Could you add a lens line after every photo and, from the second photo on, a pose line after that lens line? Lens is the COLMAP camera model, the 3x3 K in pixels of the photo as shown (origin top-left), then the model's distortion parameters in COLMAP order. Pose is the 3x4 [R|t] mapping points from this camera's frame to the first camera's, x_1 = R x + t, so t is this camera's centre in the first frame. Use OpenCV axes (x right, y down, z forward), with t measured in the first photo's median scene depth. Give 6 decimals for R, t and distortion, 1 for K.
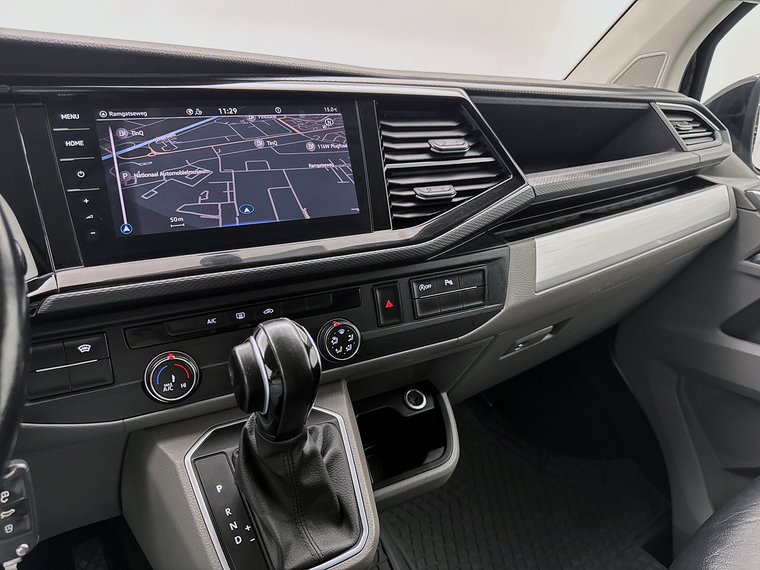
lens RADIAL K [[555.5, 0, 380.0], [0, 555.5, 285.0], [0, 0, 1]] dist [0.046671, -0.080021]
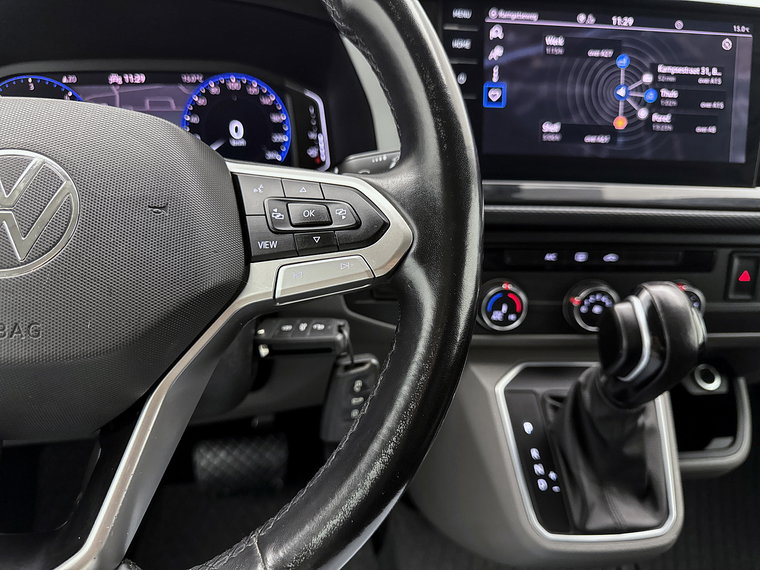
lens RADIAL K [[555.5, 0, 380.0], [0, 555.5, 285.0], [0, 0, 1]] dist [0.046671, -0.080021]
pose [[0.926052, 0.231792, -0.297827, -0.261862], [-0.179613, 0.964747, 0.192358, -0.017722], [0.331915, -0.124640, 0.935039, 0.022944]]
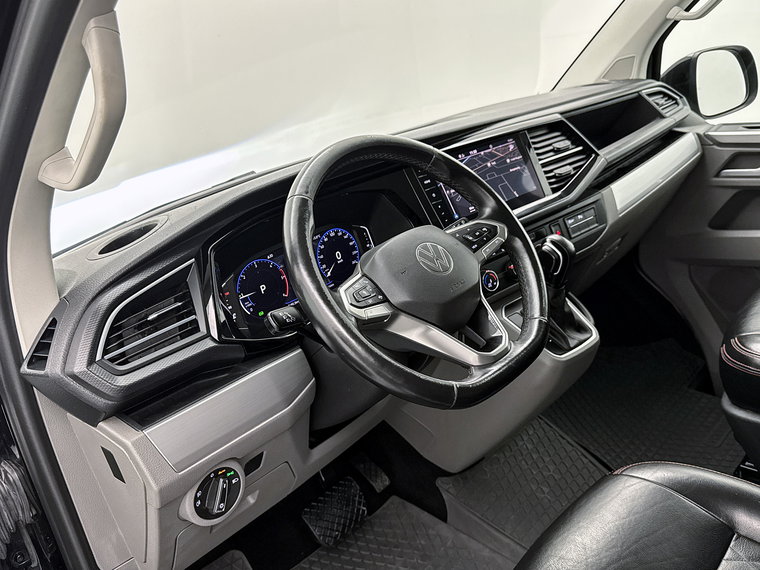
lens RADIAL K [[657.4, 0, 380.0], [0, 657.4, 285.0], [0, 0, 1]] dist [0.246290, -0.524241]
pose [[0.964541, -0.223951, 0.139666, -1.015806], [0.228072, 0.973543, -0.014026, 0.109874], [-0.132830, 0.045382, 0.990099, -1.282387]]
